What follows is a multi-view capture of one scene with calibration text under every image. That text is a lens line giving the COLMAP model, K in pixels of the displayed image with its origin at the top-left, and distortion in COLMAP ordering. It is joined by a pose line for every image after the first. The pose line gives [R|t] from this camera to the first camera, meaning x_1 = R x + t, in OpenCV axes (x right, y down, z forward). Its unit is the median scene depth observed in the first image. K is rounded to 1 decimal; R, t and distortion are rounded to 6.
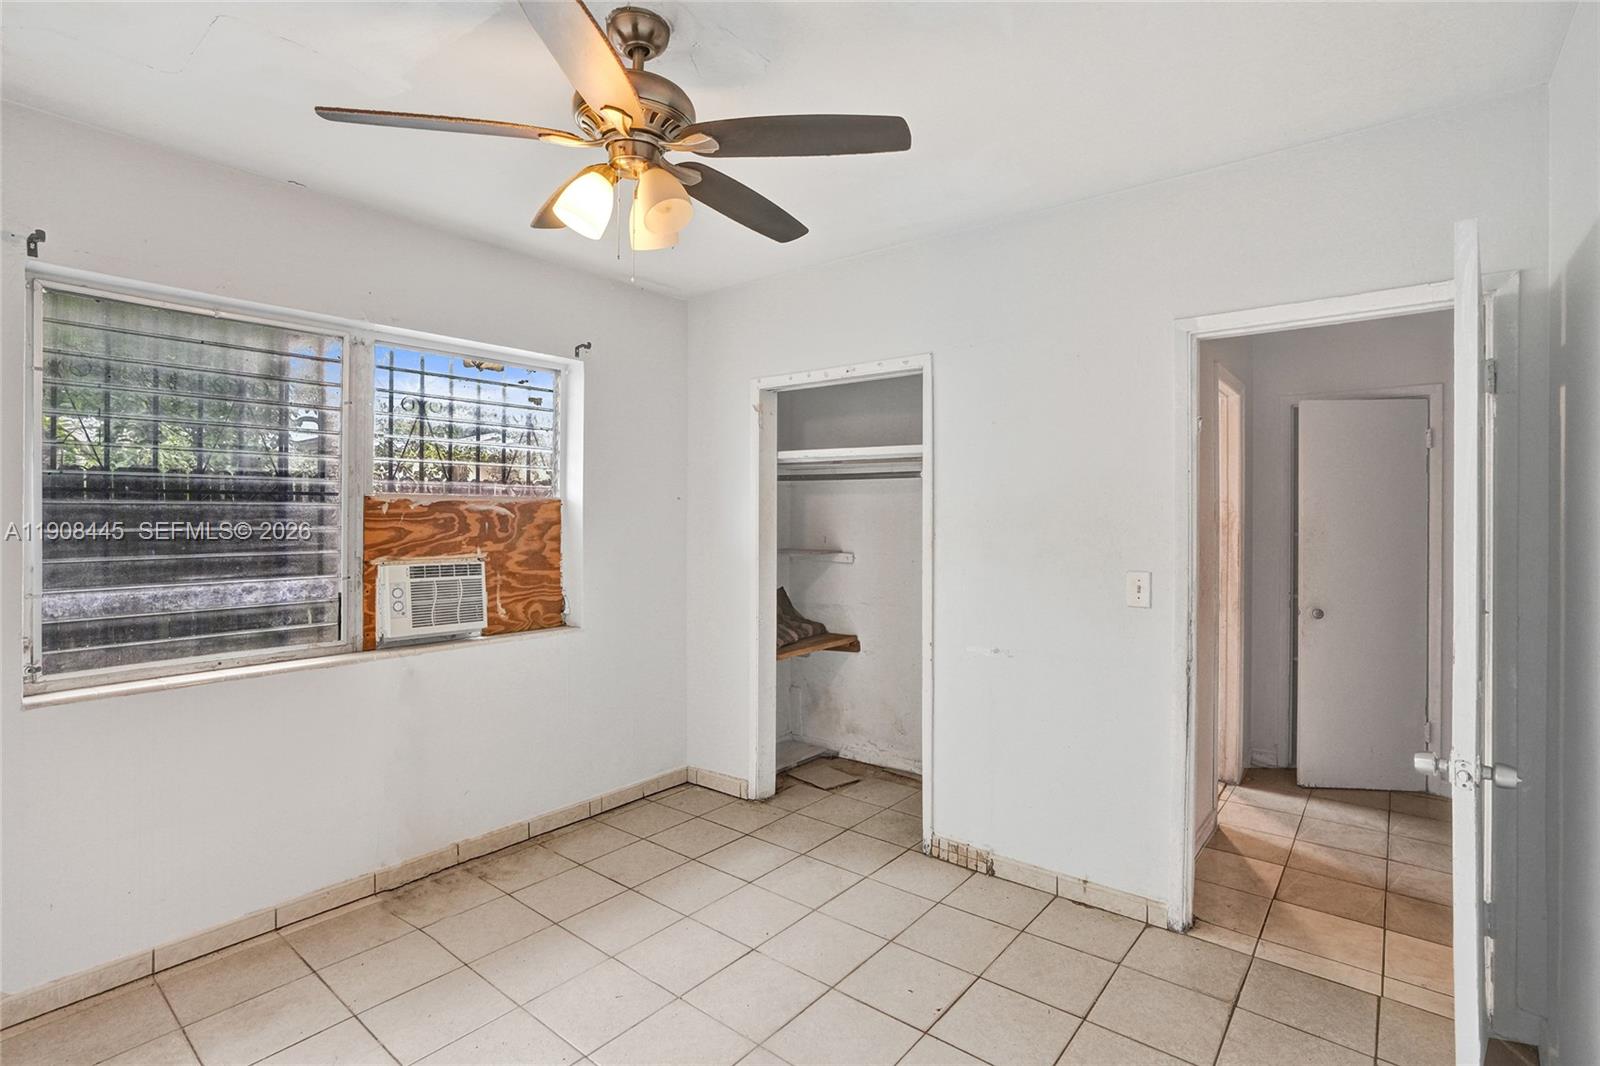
lens RADIAL K [[767.2, 0, 808.2], [0, 767.2, 522.7], [0, 0, 1]] dist [-0.017836, 0.009788]
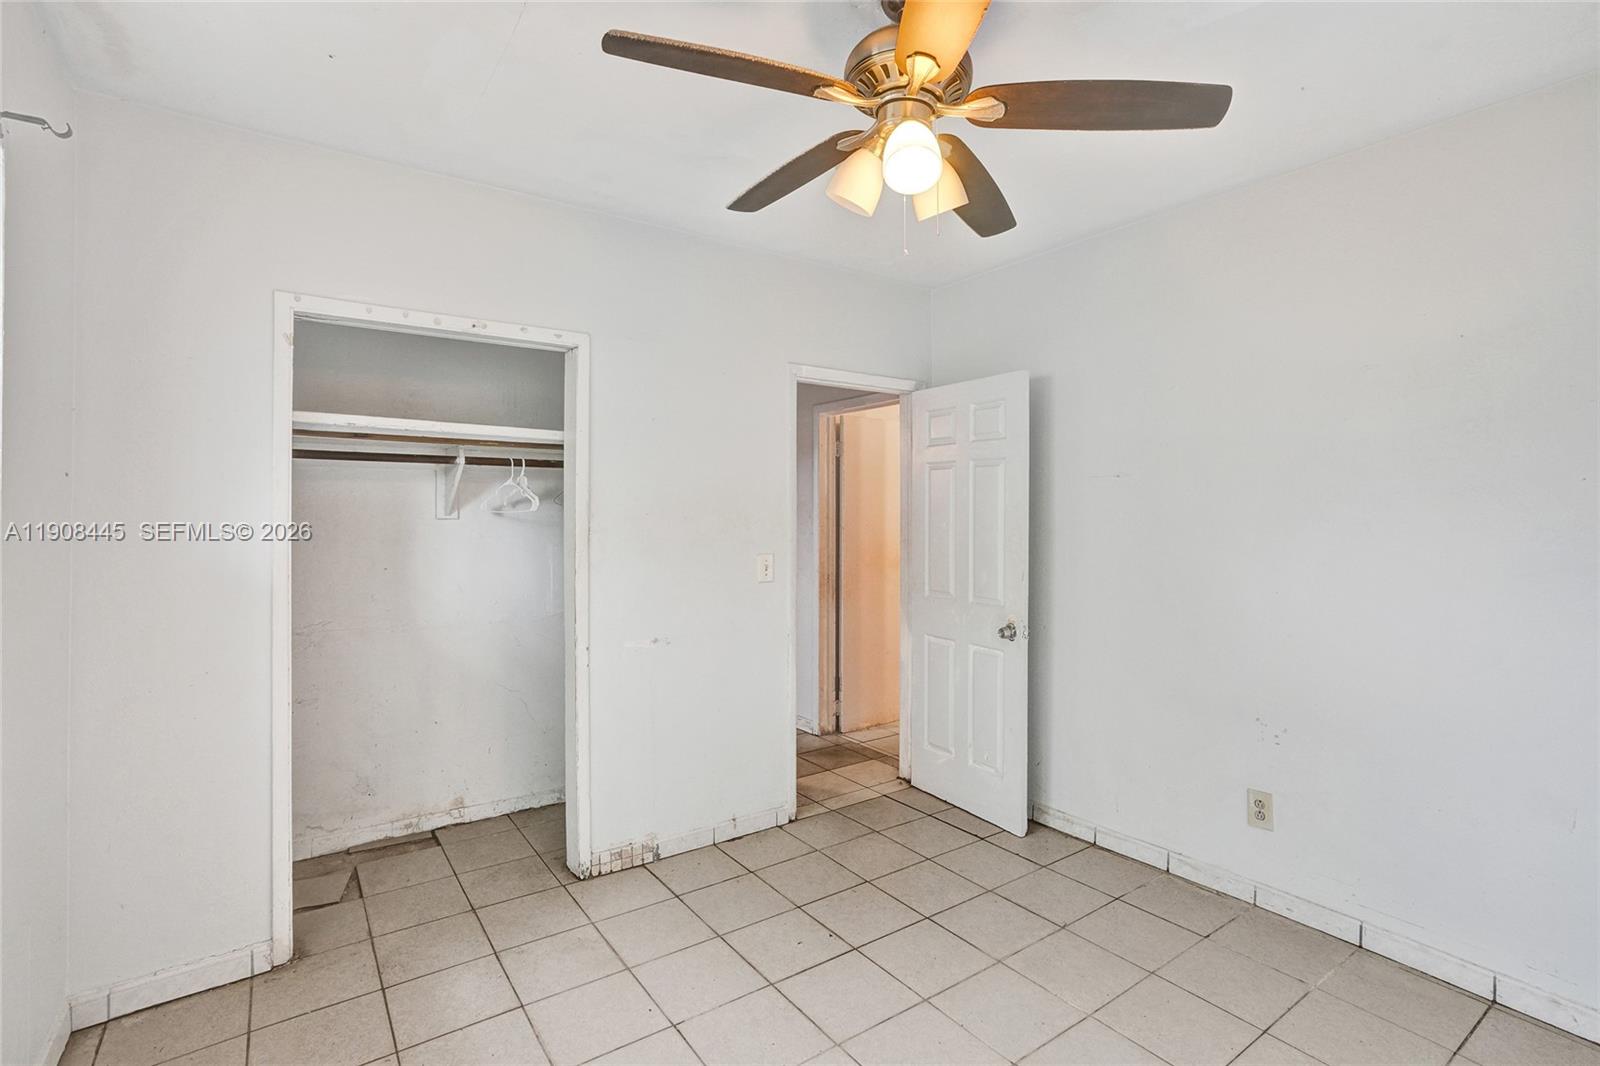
lens RADIAL K [[767.2, 0, 810.9], [0, 767.2, 522.0], [0, 0, 1]] dist [-0.017836, 0.009788]
pose [[0.275945, -0.012382, 0.961094, -0.636352], [0.013419, 0.999869, 0.009029, 0.000724], [-0.961080, 0.010405, 0.276075, 0.476326]]
